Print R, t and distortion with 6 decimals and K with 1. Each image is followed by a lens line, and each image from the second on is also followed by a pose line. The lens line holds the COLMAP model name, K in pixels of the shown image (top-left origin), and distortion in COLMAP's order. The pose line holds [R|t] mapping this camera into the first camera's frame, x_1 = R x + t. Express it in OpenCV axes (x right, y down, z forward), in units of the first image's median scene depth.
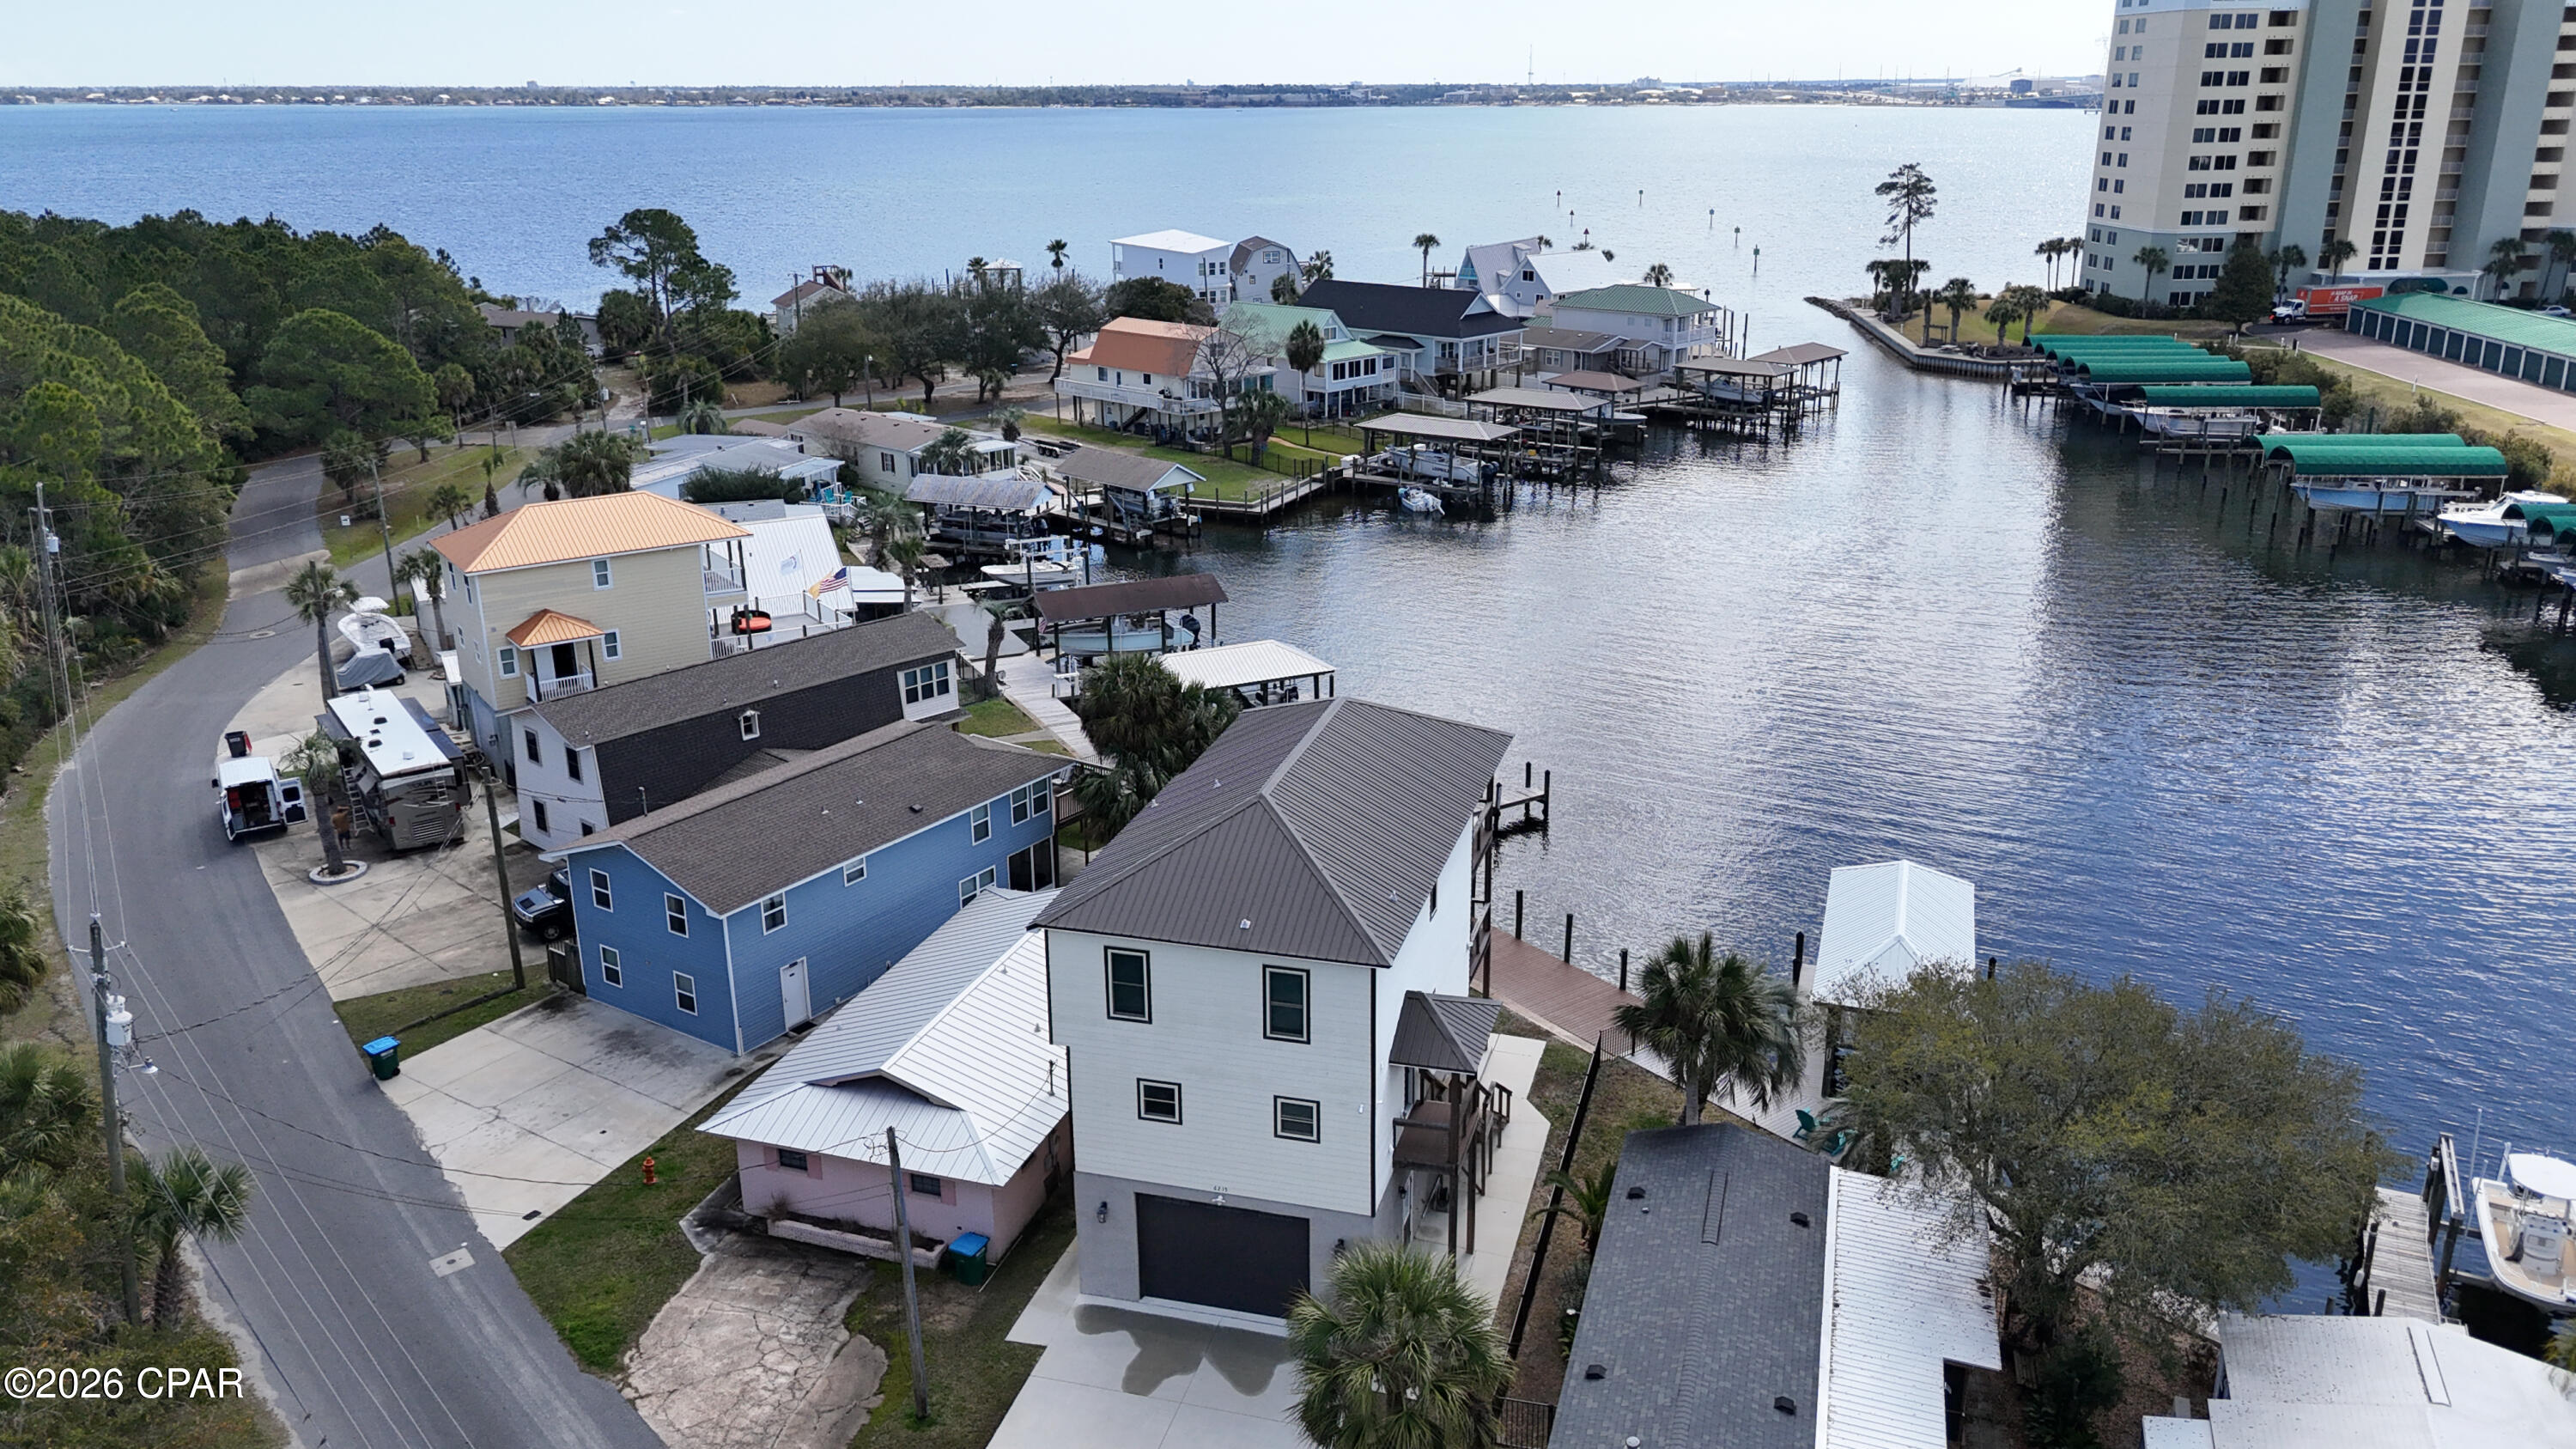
lens RADIAL K [[1893.1, 0, 1289.2], [0, 1893.1, 722.3], [0, 0, 1]] dist [0.070221, -0.065571]
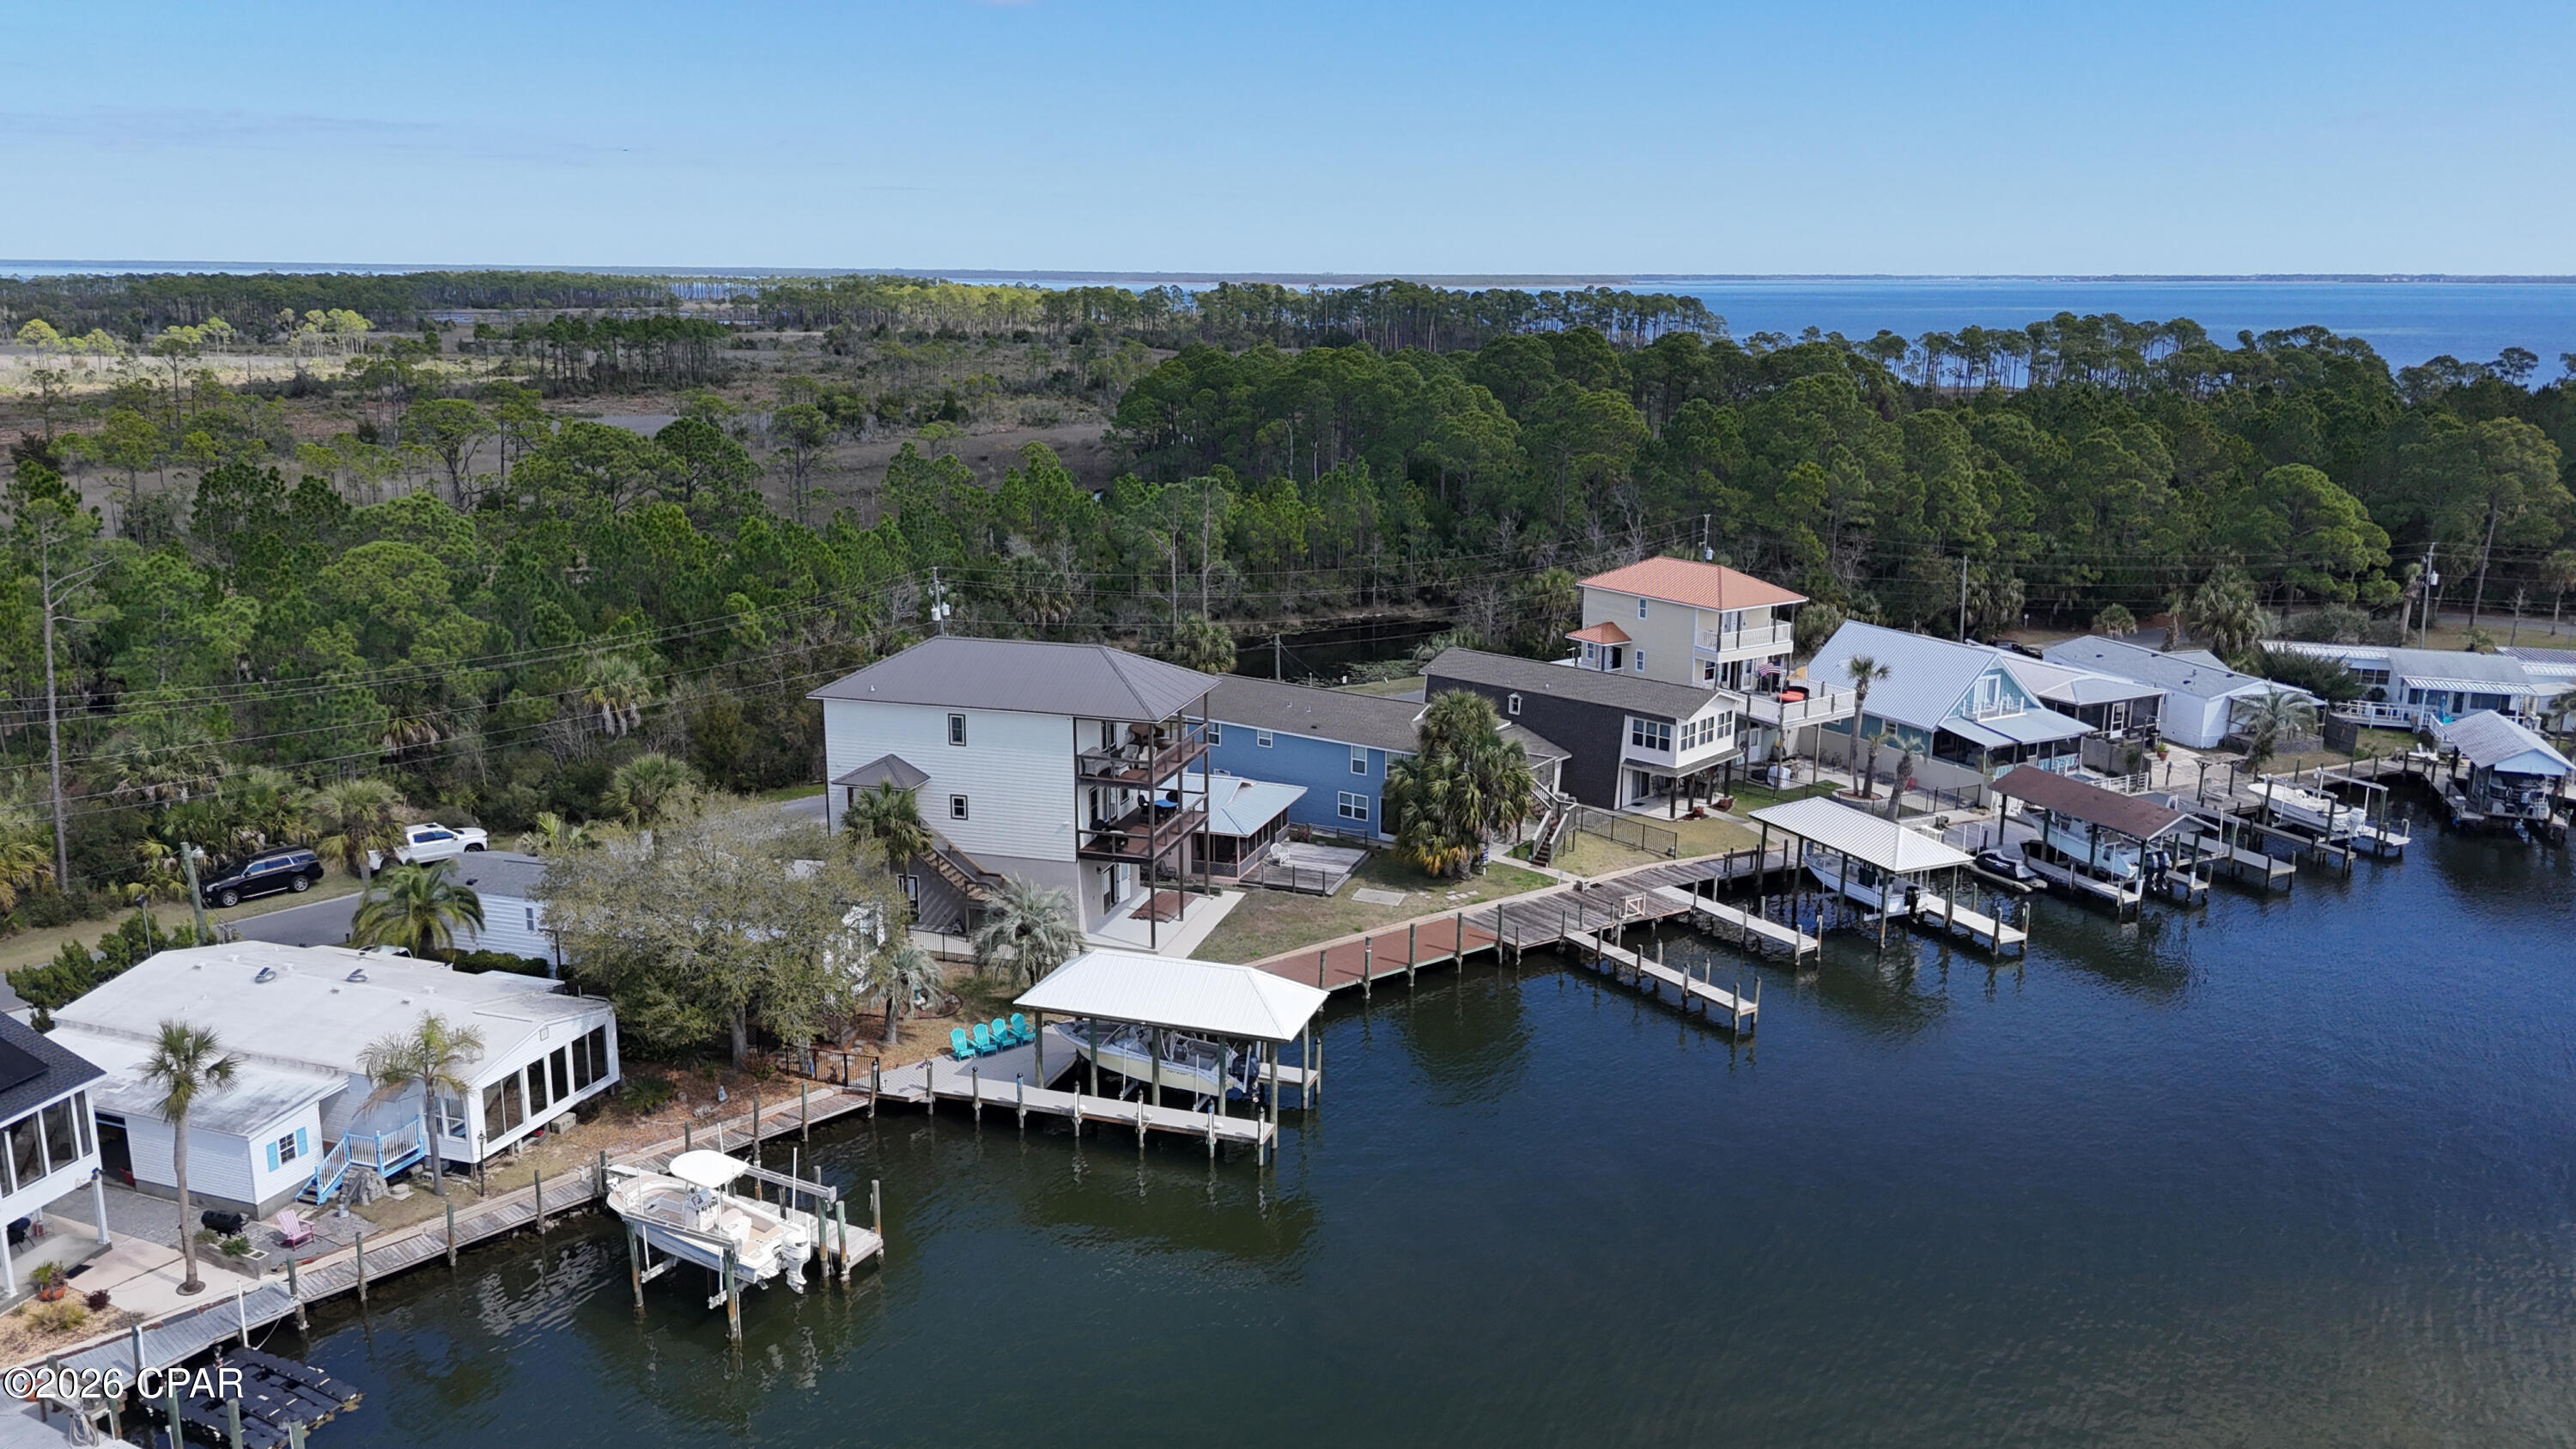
lens RADIAL K [[1881.1, 0, 1292.2], [0, 1881.1, 732.1], [0, 0, 1]] dist [0.081084, -0.082911]
pose [[0.003566, 0.242911, -0.970042, 0.514723], [-0.322711, 0.918427, 0.228800, -0.117562], [0.946491, 0.312227, 0.081665, 0.346916]]
